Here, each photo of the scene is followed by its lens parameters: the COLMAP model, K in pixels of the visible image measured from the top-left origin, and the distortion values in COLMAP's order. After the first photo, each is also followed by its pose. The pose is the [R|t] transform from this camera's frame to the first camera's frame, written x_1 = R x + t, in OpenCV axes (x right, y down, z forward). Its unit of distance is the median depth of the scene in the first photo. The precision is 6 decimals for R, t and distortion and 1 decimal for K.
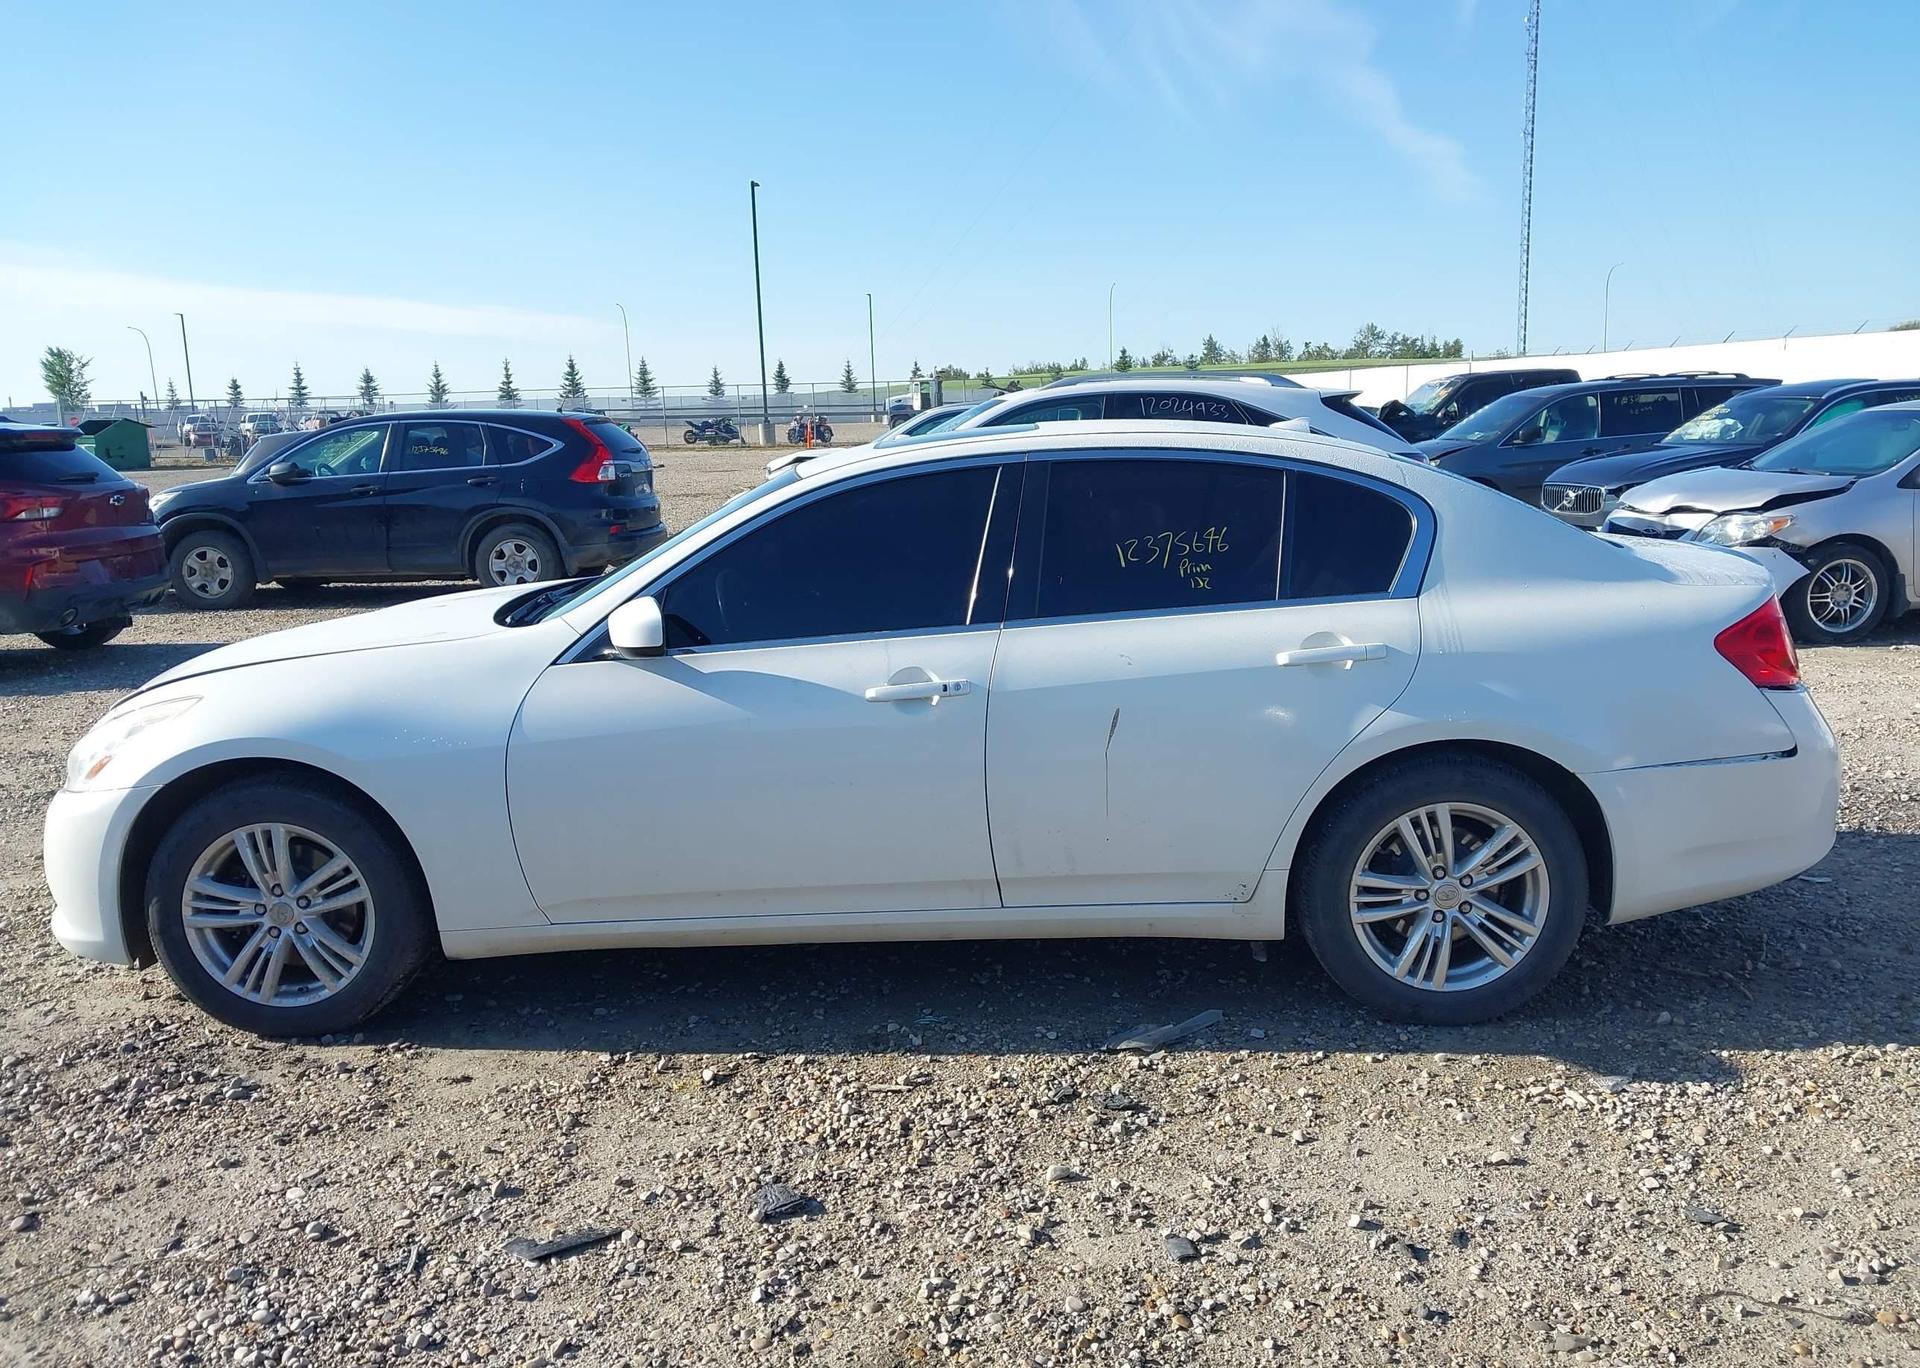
lens RADIAL K [[1513.8, 0, 961.4], [0, 1513.8, 688.5], [0, 0, 1]] dist [0.042160, -0.052357]
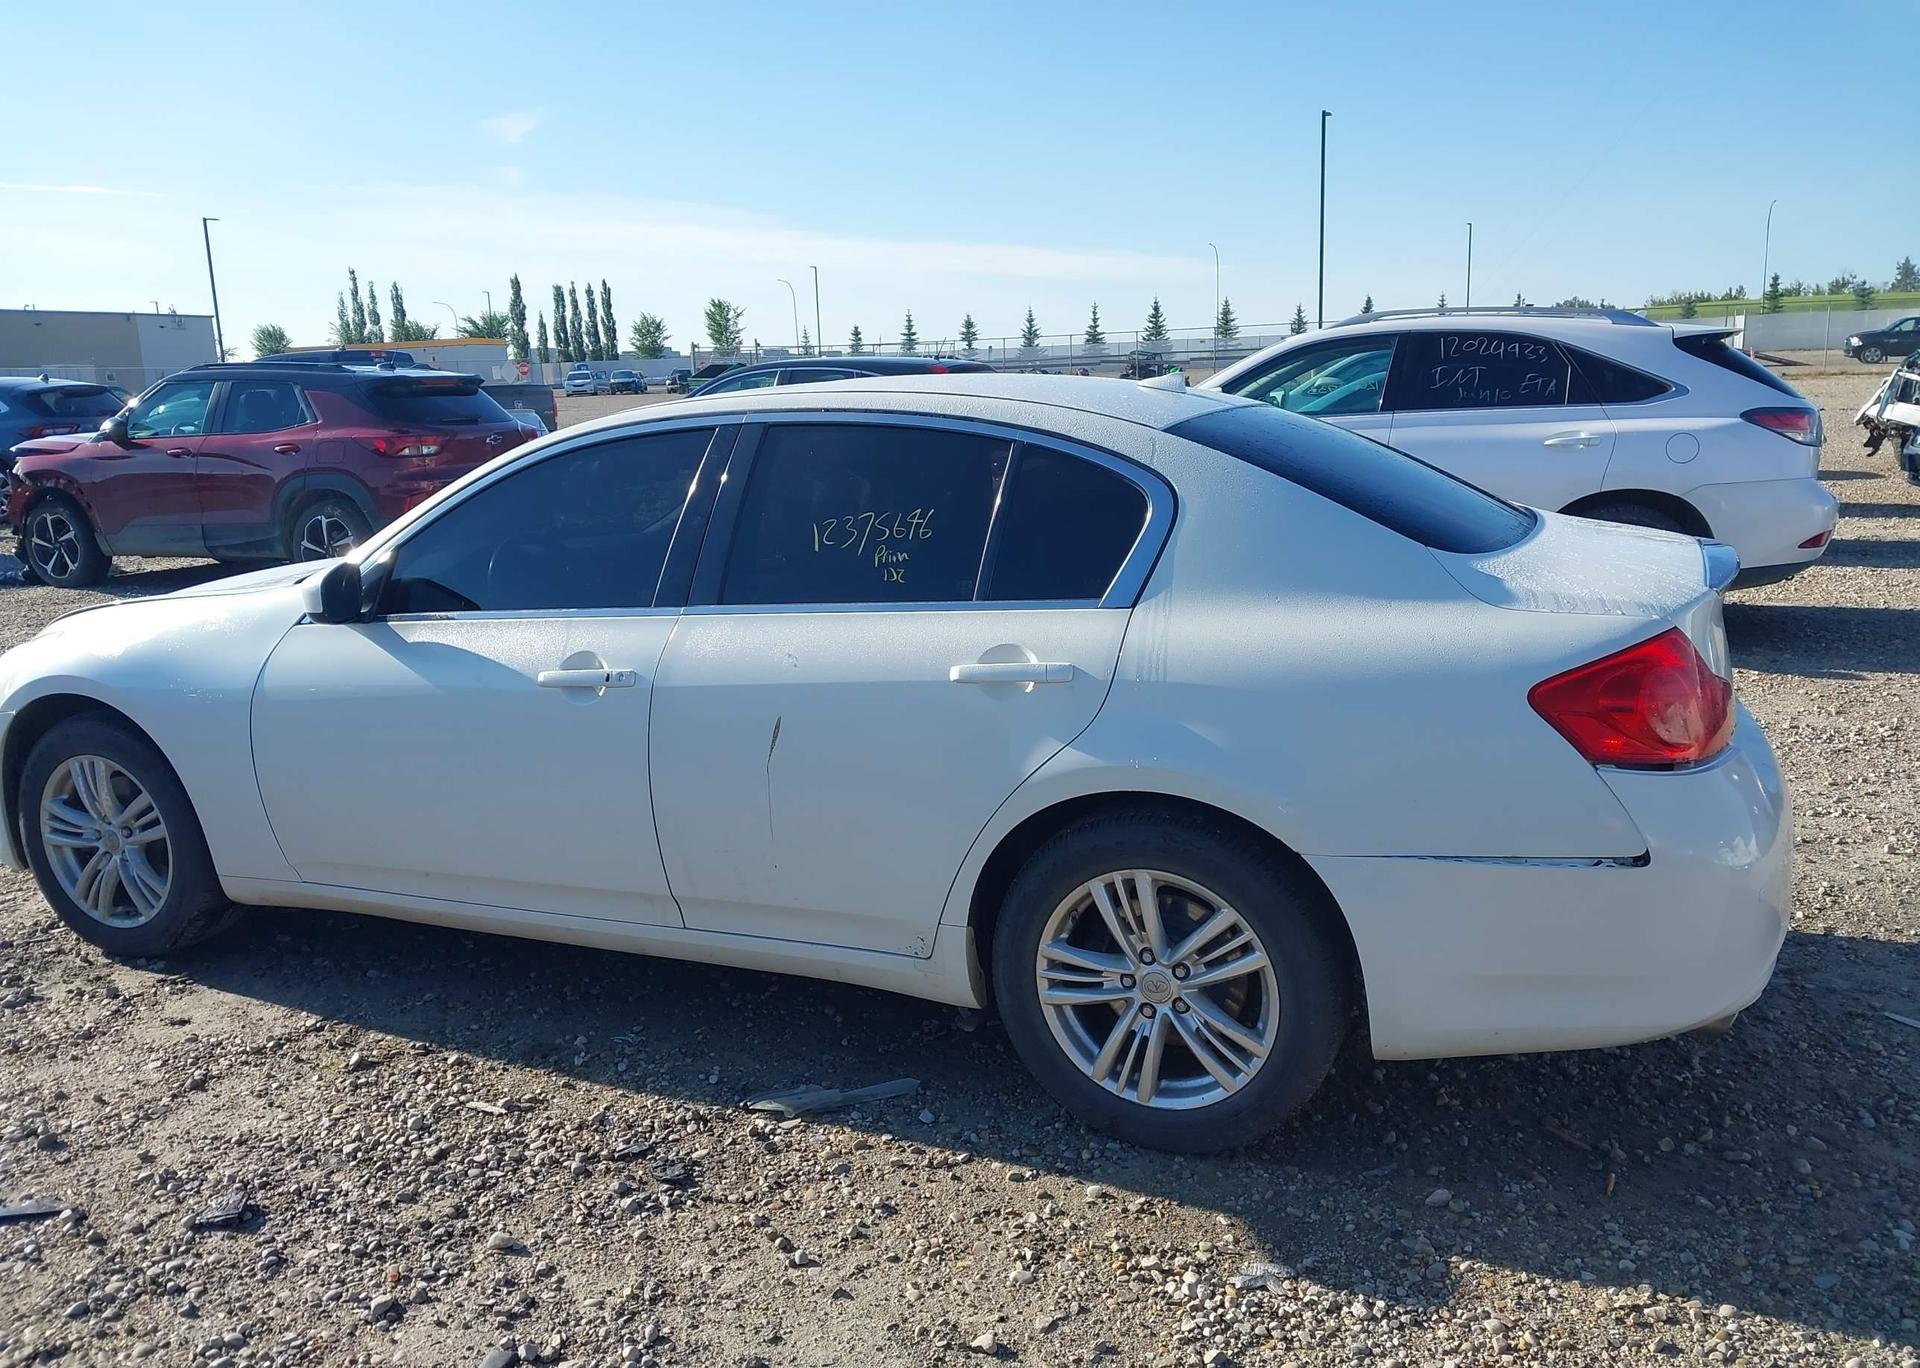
lens RADIAL K [[1513.8, 0, 950.9], [0, 1513.8, 673.7], [0, 0, 1]] dist [0.042160, -0.052357]
pose [[0.924122, 0.073774, -0.374907, 0.506808], [-0.063054, 0.997176, 0.040800, -0.051403], [0.376859, -0.014064, 0.926164, 0.236429]]
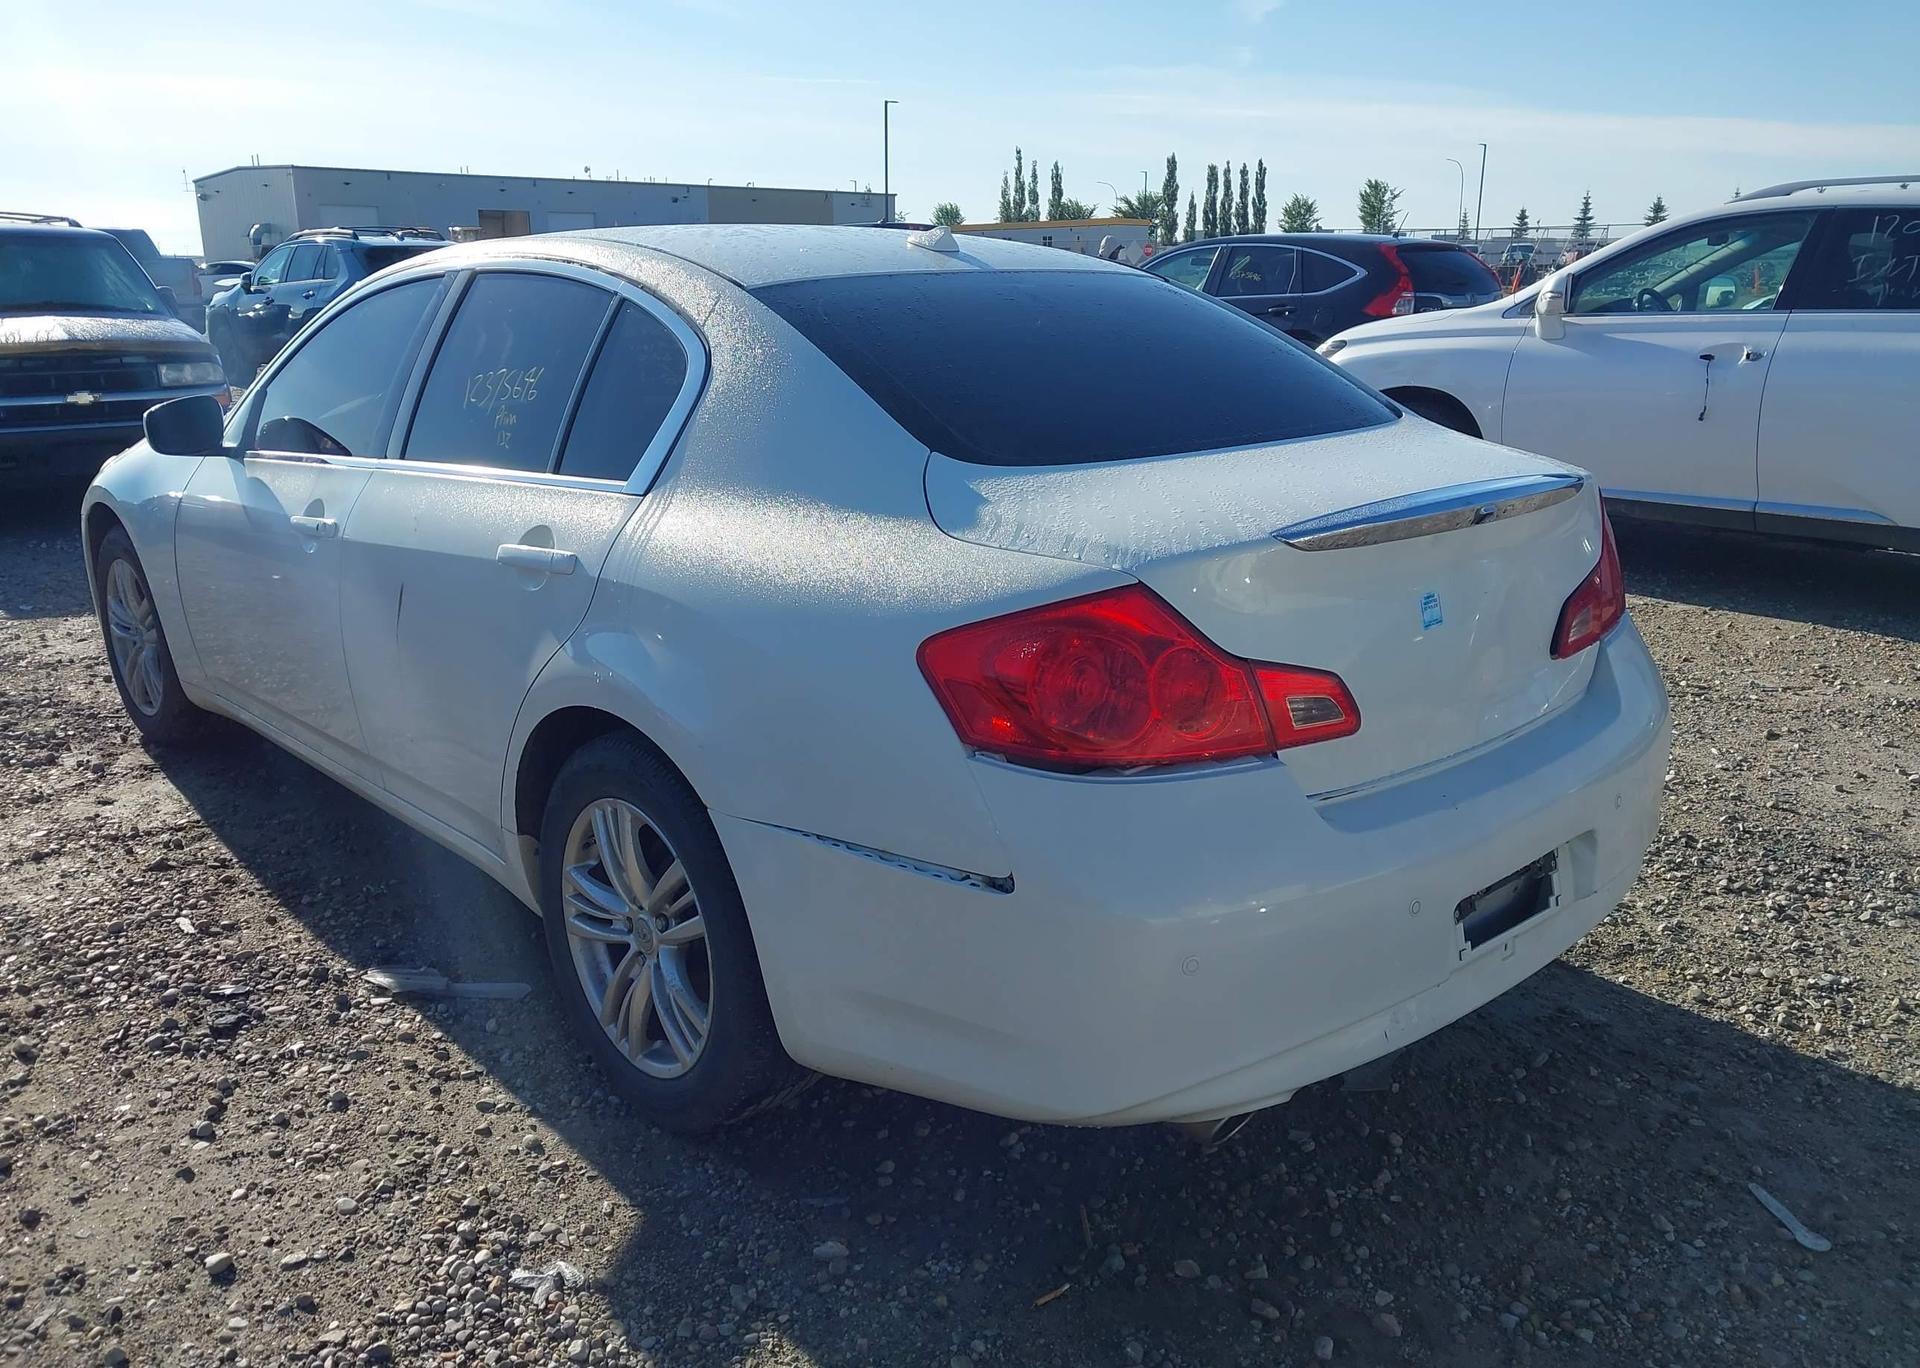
lens RADIAL K [[1513.8, 0, 956.7], [0, 1513.8, 678.1], [0, 0, 1]] dist [0.042160, -0.052357]
pose [[0.688224, 0.214378, -0.693101, 0.872284], [-0.146239, 0.976728, 0.156894, -0.105671], [0.710606, -0.006620, 0.703559, 0.622906]]
